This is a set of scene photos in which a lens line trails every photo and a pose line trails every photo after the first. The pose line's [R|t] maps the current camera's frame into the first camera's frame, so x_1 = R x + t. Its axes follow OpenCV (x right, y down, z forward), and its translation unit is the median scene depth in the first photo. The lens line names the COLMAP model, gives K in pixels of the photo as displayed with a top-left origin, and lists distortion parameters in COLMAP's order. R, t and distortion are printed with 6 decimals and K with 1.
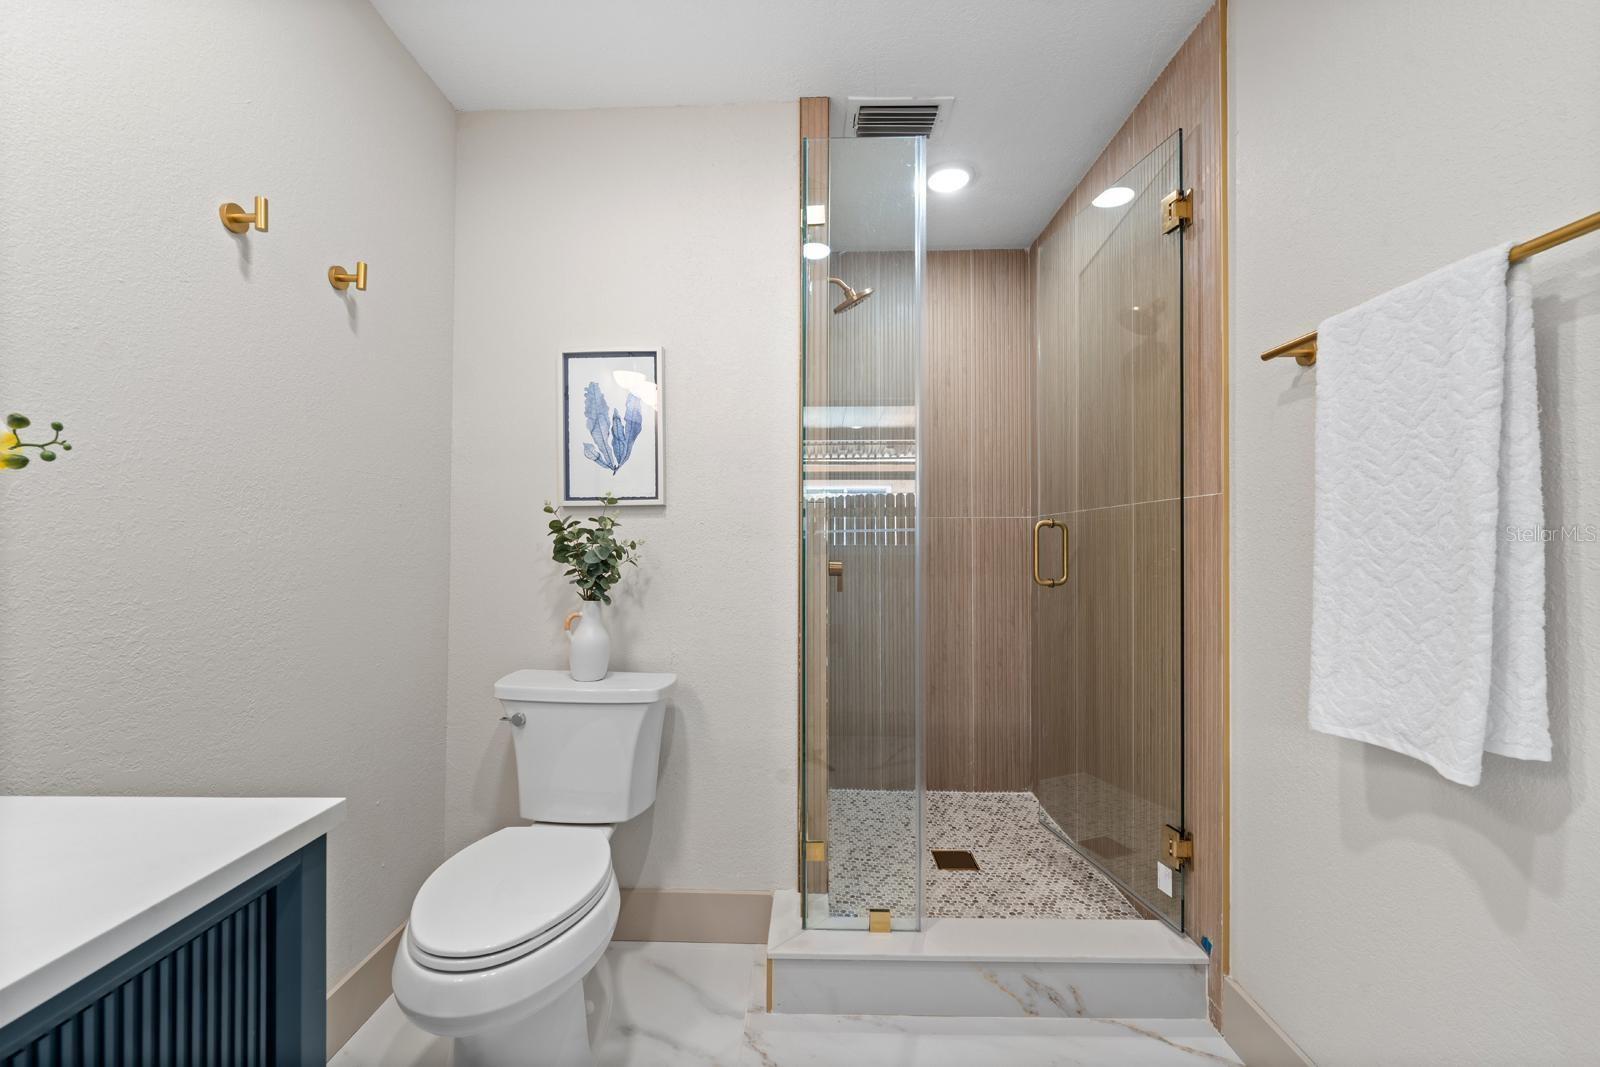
lens RADIAL K [[643.6, 0, 799.6], [0, 643.6, 537.3], [0, 0, 1]] dist [-0.000118, -0.000092]
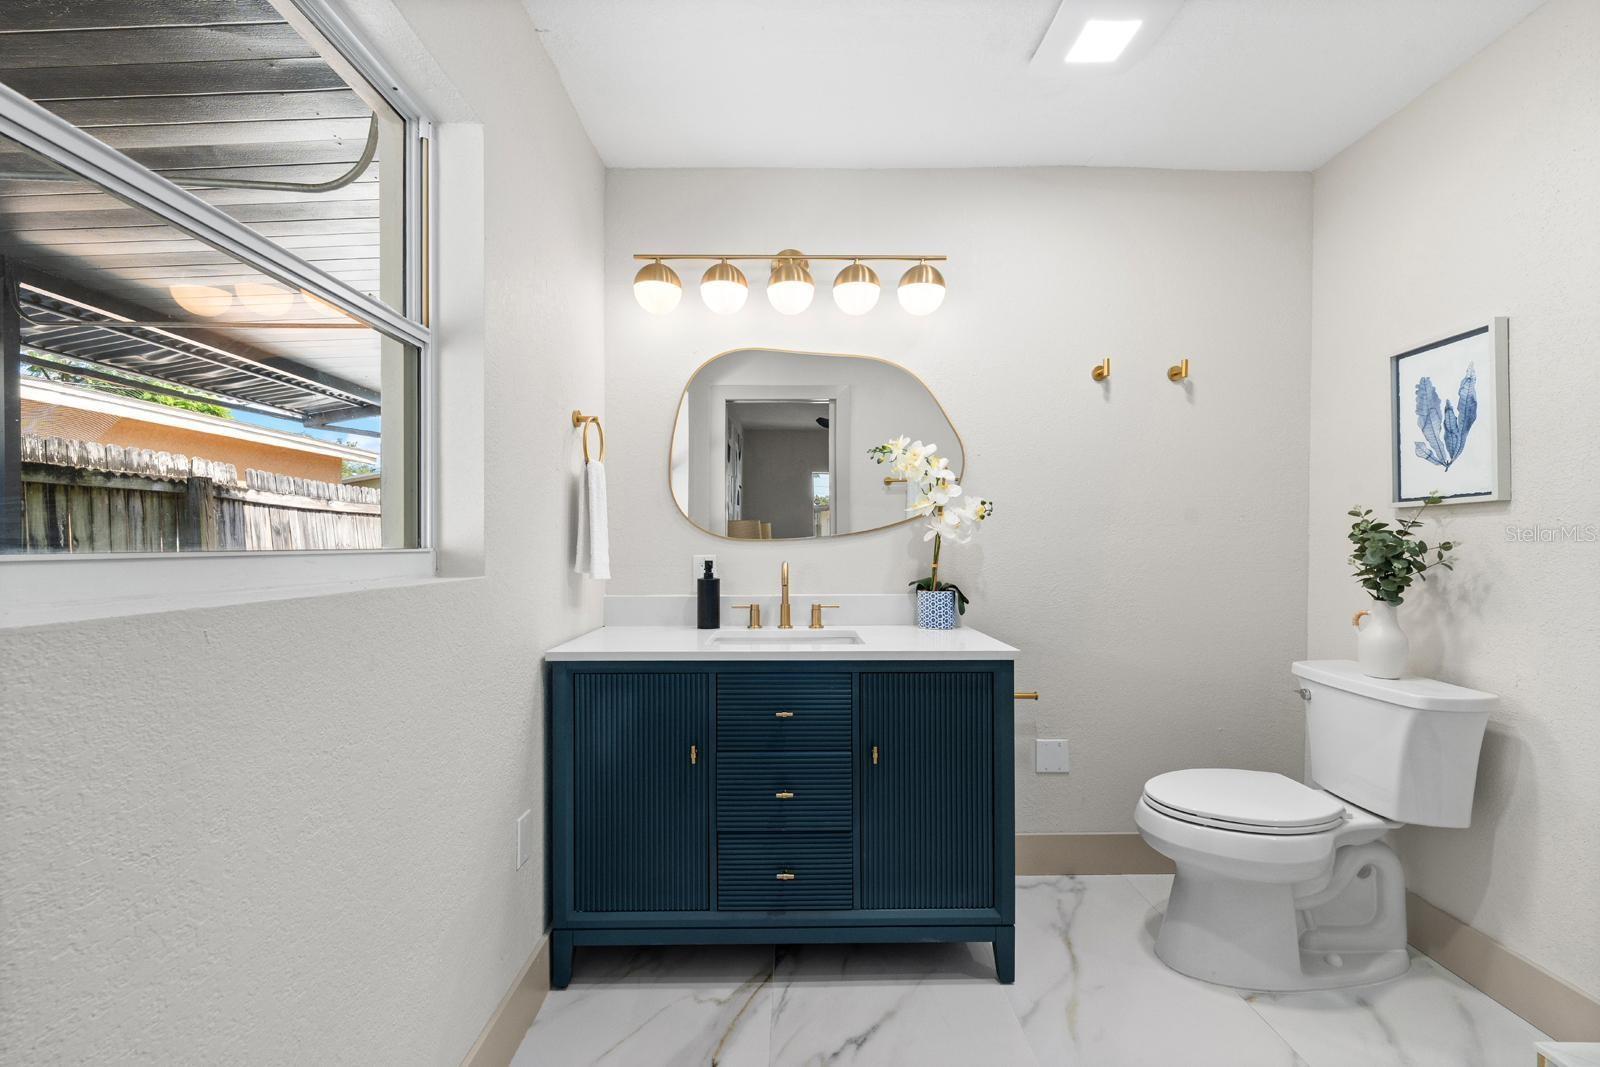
lens RADIAL K [[643.6, 0, 799.6], [0, 643.6, 537.3], [0, 0, 1]] dist [-0.000118, -0.000092]
pose [[0.025423, -0.006393, -0.999656, 0.618558], [0.011954, 0.999910, -0.006091, -0.006966], [0.999605, -0.011795, 0.025497, 0.039031]]
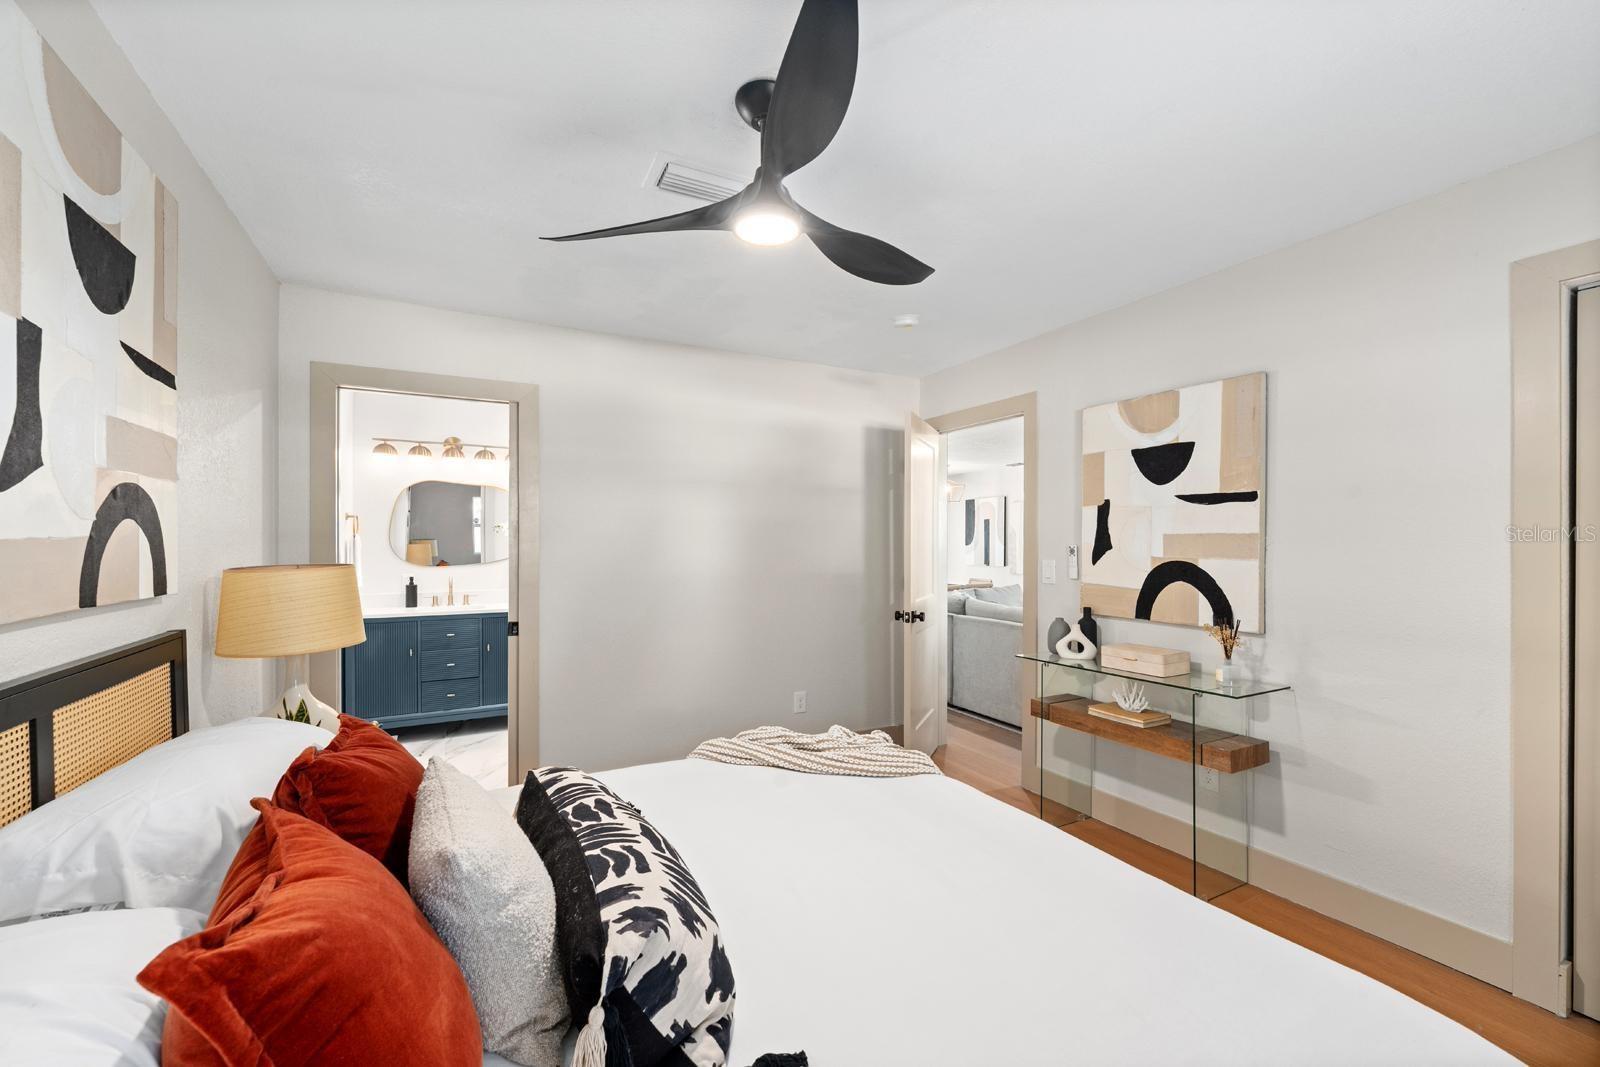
lens RADIAL K [[646.2, 0, 802.3], [0, 646.2, 550.3], [0, 0, 1]] dist [0.002068, 0.000148]
pose [[0.480791, -0.001068, -0.876835, 2.340161], [0.010566, 0.999934, 0.004575, -0.070159], [0.876772, -0.011464, 0.480770, 0.032940]]
